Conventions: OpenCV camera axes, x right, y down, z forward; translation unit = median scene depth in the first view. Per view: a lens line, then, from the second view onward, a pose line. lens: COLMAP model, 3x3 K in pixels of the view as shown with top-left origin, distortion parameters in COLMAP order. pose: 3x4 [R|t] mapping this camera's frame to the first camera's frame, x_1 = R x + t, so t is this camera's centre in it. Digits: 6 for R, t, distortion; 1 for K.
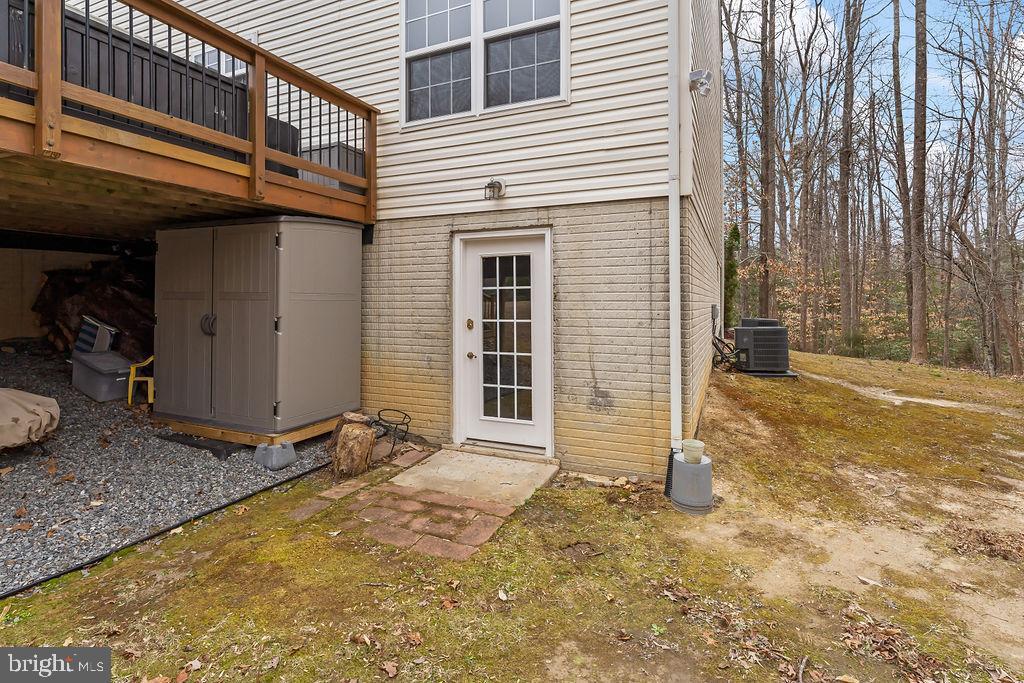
lens RADIAL K [[461.6, 0, 529.2], [0, 461.6, 294.6], [0, 0, 1]] dist [-0.002556, 0.000053]
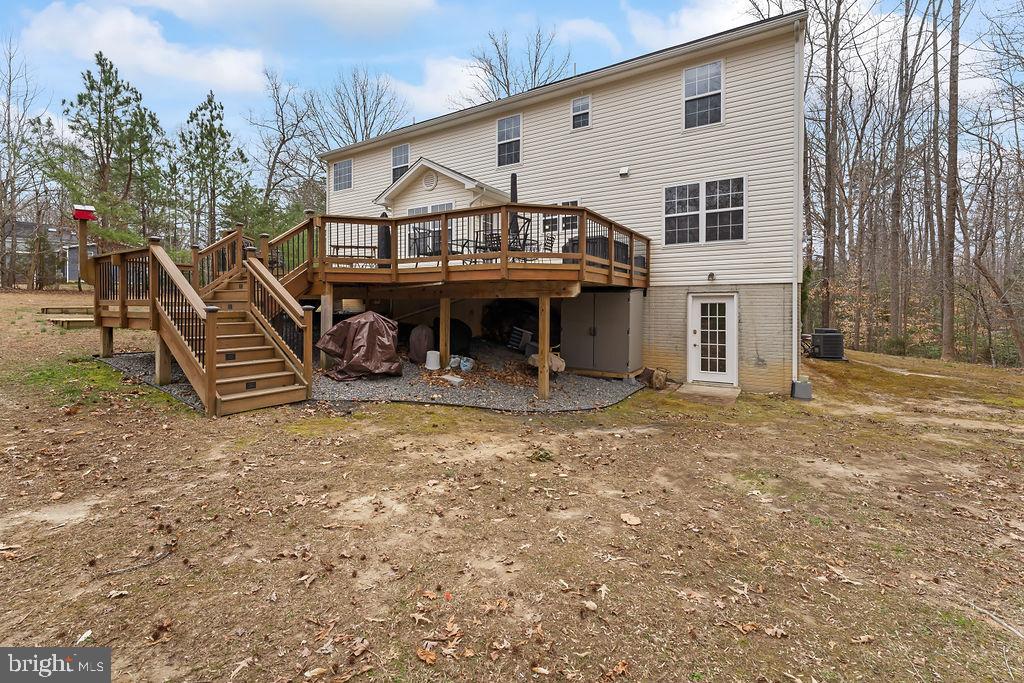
lens RADIAL K [[431.3, 0, 521.1], [0, 431.3, 309.5], [0, 0, 1]] dist [-0.002331, -0.000143]
pose [[0.990872, 0.001254, -0.134801, -0.712749], [0.001835, 0.999739, 0.022789, -0.101509], [0.134795, -0.022829, 0.990611, -1.292177]]
